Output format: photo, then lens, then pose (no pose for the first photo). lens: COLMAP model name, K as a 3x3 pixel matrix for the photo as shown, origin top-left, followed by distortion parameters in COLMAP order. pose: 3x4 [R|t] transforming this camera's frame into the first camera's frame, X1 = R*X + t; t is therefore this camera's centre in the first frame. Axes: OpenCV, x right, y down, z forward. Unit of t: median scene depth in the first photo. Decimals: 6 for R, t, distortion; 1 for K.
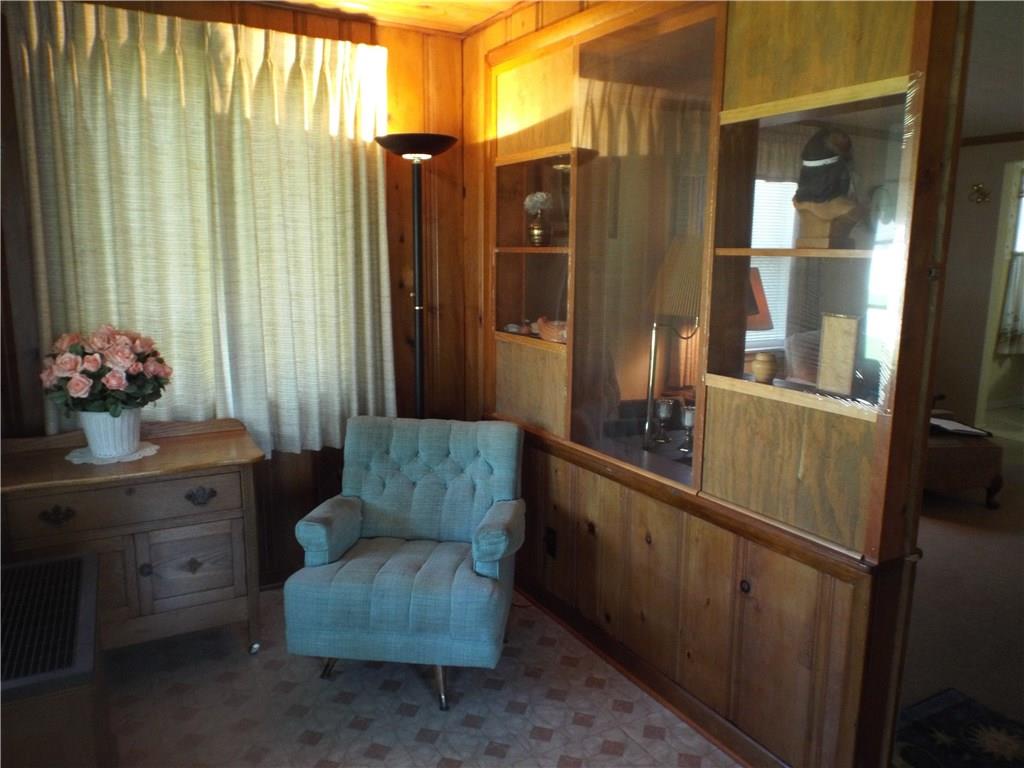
lens RADIAL K [[770.6, 0, 514.2], [0, 770.6, 392.1], [0, 0, 1]] dist [-0.013576, -0.000664]
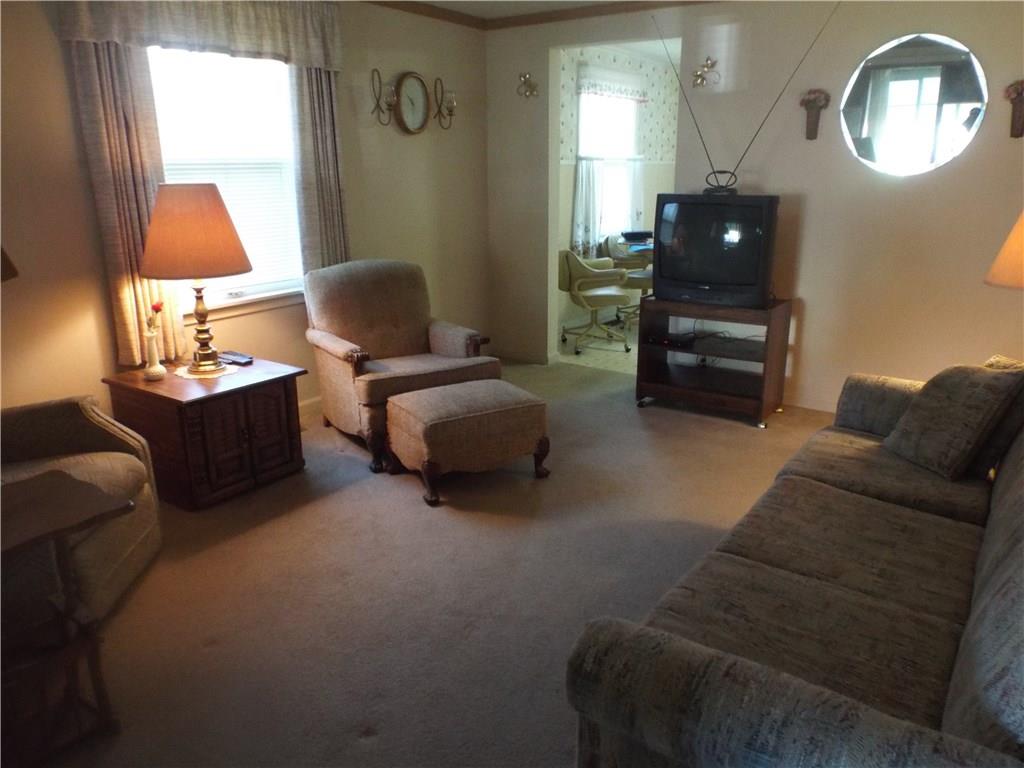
lens RADIAL K [[770.6, 0, 515.9], [0, 770.6, 379.5], [0, 0, 1]] dist [-0.013576, -0.000664]
pose [[0.910904, -0.124958, 0.393242, 0.242224], [0.084621, 0.989358, 0.118367, -0.043634], [-0.403848, -0.074544, 0.911784, 0.225809]]
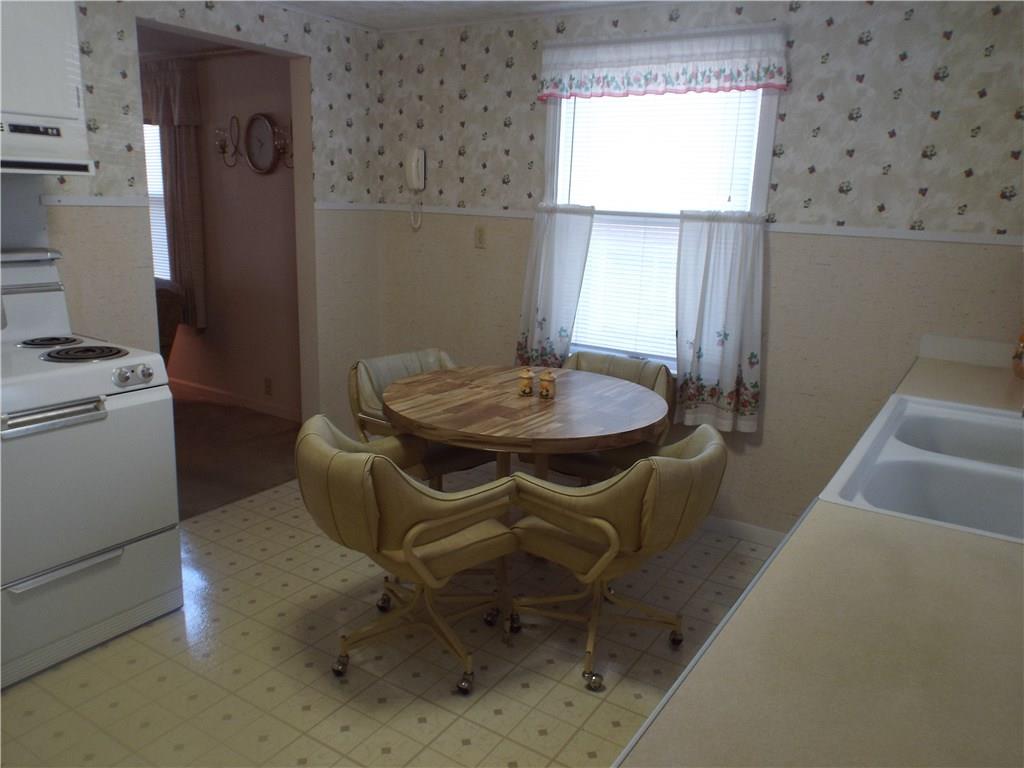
lens RADIAL K [[770.6, 0, 513.0], [0, 770.6, 384.5], [0, 0, 1]] dist [-0.013576, -0.000664]
pose [[0.449278, 0.208240, -0.868784, 1.343505], [-0.195016, 0.971864, 0.132098, -0.150195], [0.871848, 0.110078, 0.477247, 0.871823]]
